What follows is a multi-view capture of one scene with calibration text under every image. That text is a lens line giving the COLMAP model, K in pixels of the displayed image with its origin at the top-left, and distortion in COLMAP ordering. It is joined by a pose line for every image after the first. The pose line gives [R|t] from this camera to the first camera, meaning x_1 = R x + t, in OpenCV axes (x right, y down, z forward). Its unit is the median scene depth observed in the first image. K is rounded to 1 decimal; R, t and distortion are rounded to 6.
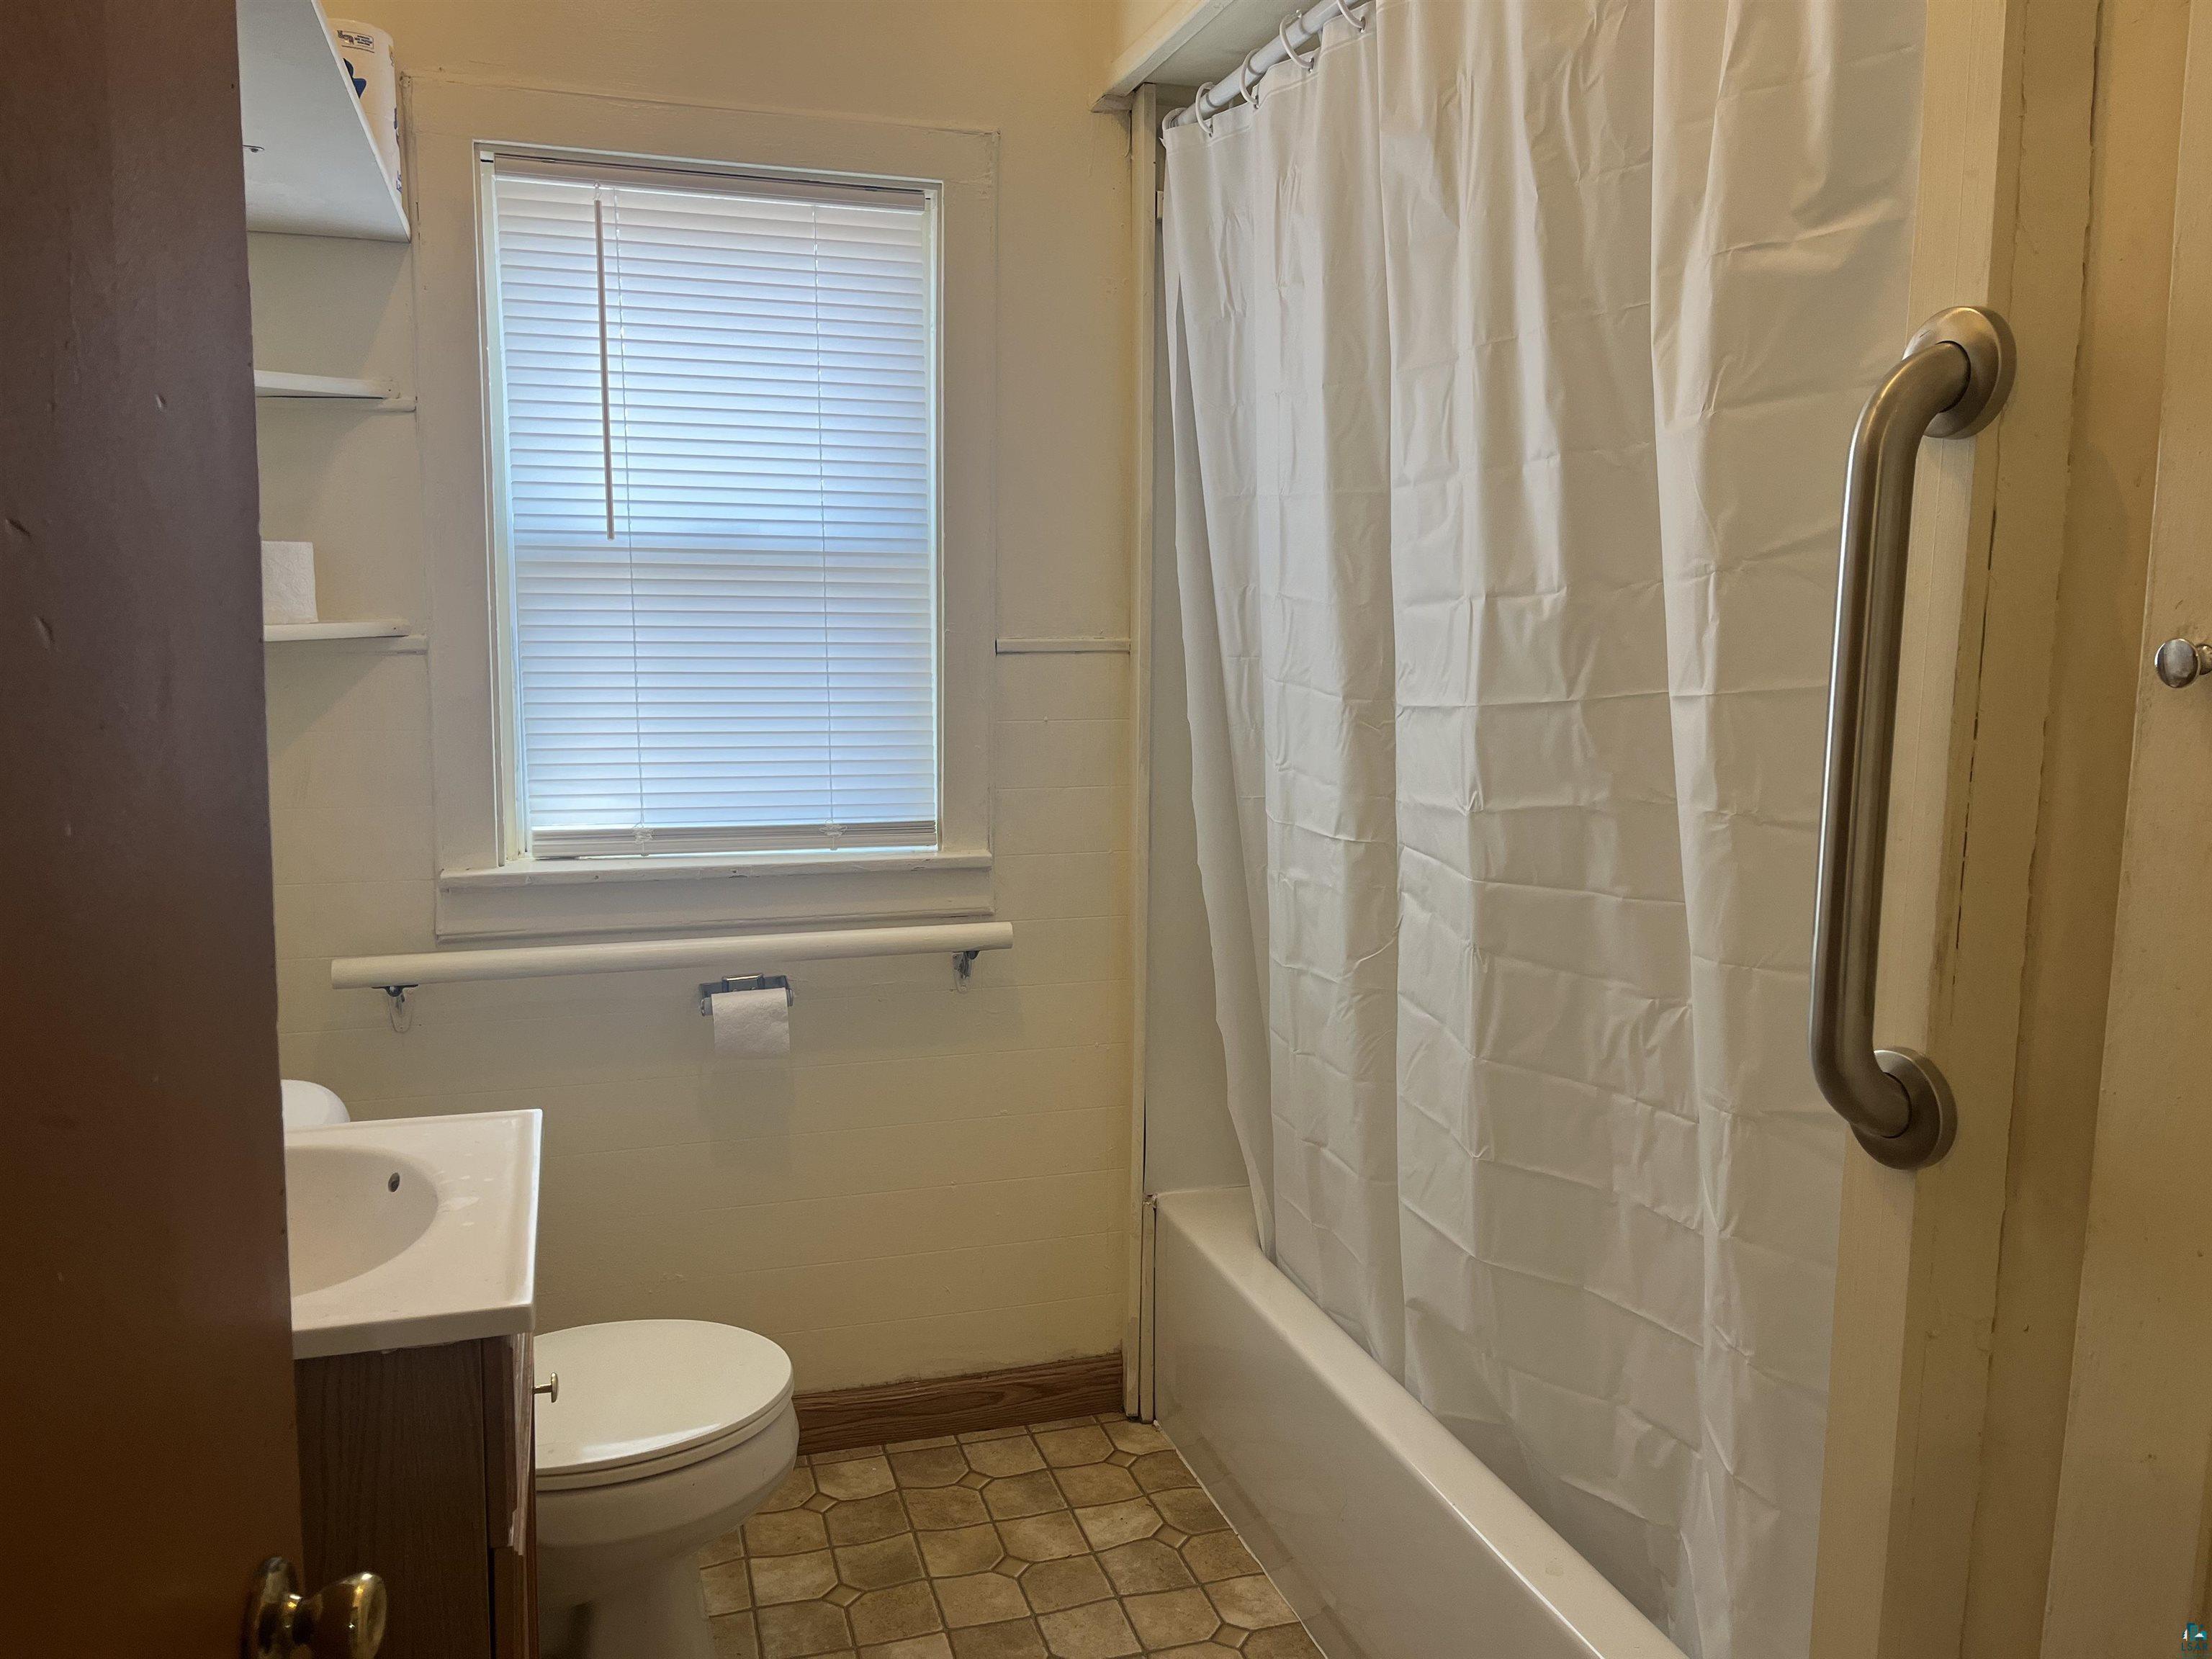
lens RADIAL K [[1746.1, 0, 1106.0], [0, 1746.1, 829.5], [0, 0, 1]] dist [0.064554, 0.003754]
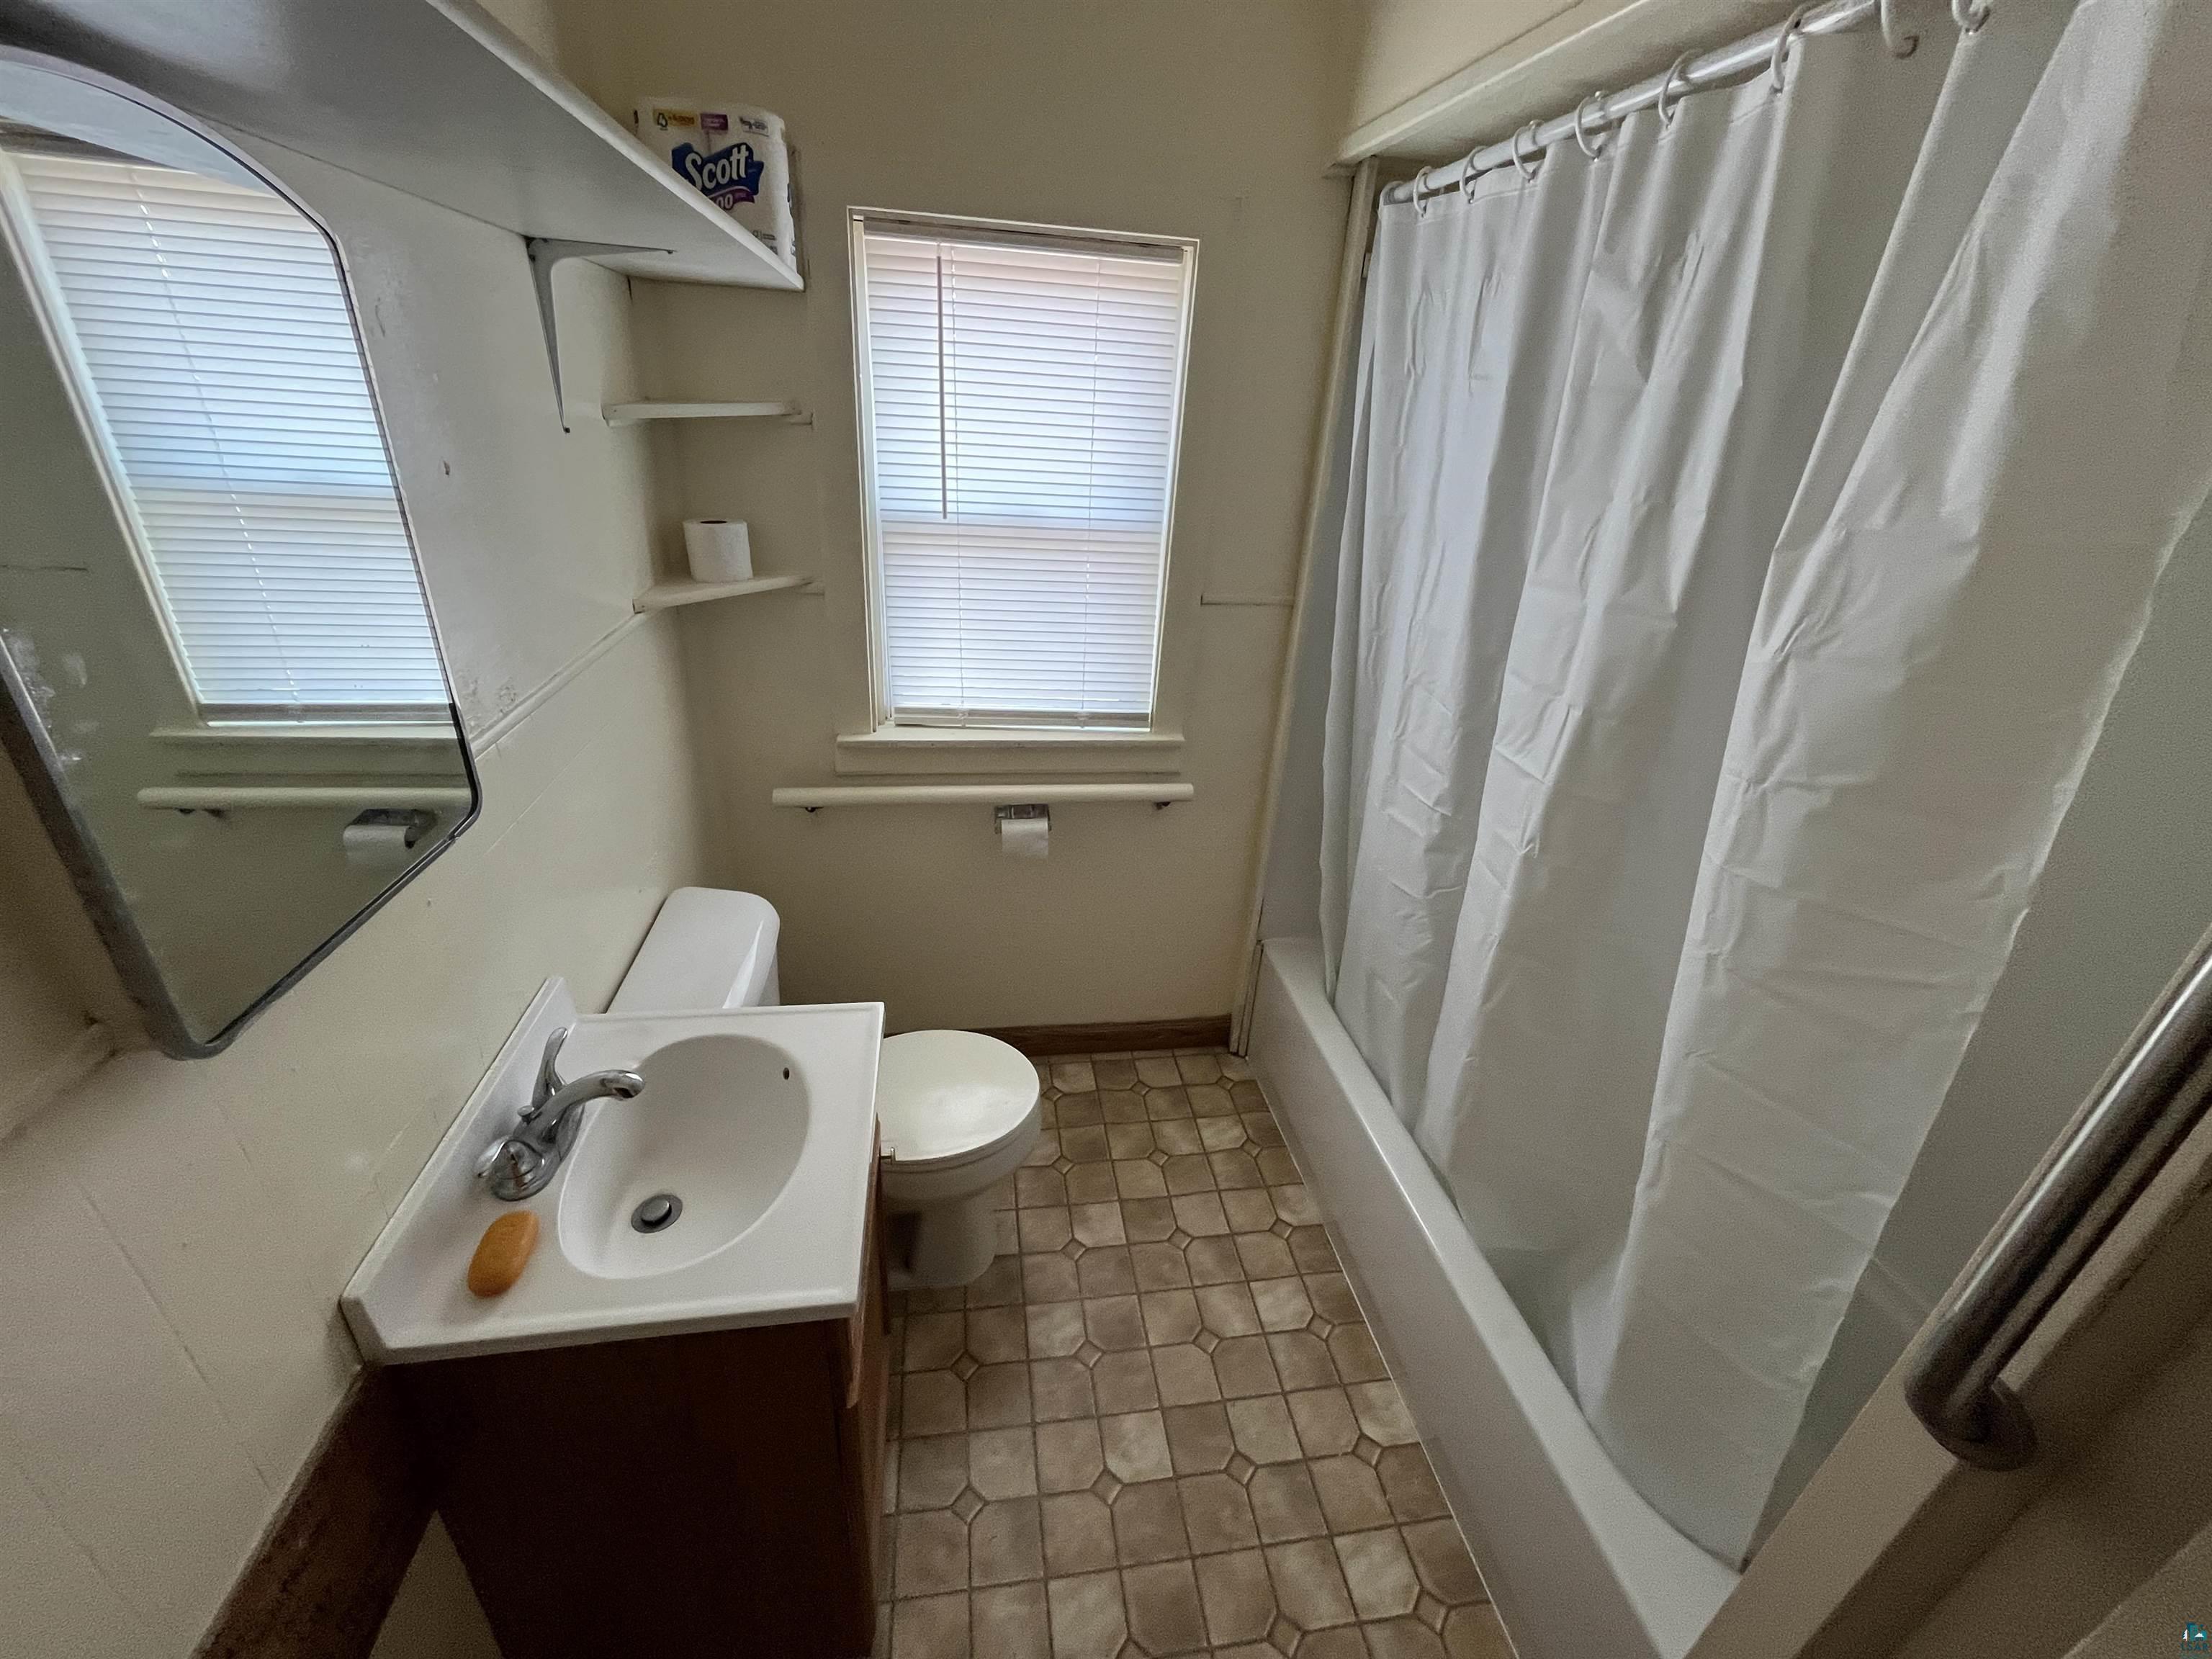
lens RADIAL K [[938.0, 0, 1106.0], [0, 938.0, 829.5], [0, 0, 1]] dist [0.033500, 0.000114]
pose [[0.988701, 0.108164, -0.103778, -0.042105], [-0.069690, 0.944640, 0.320621, -0.182671], [0.132713, -0.309766, 0.941505, 0.208794]]
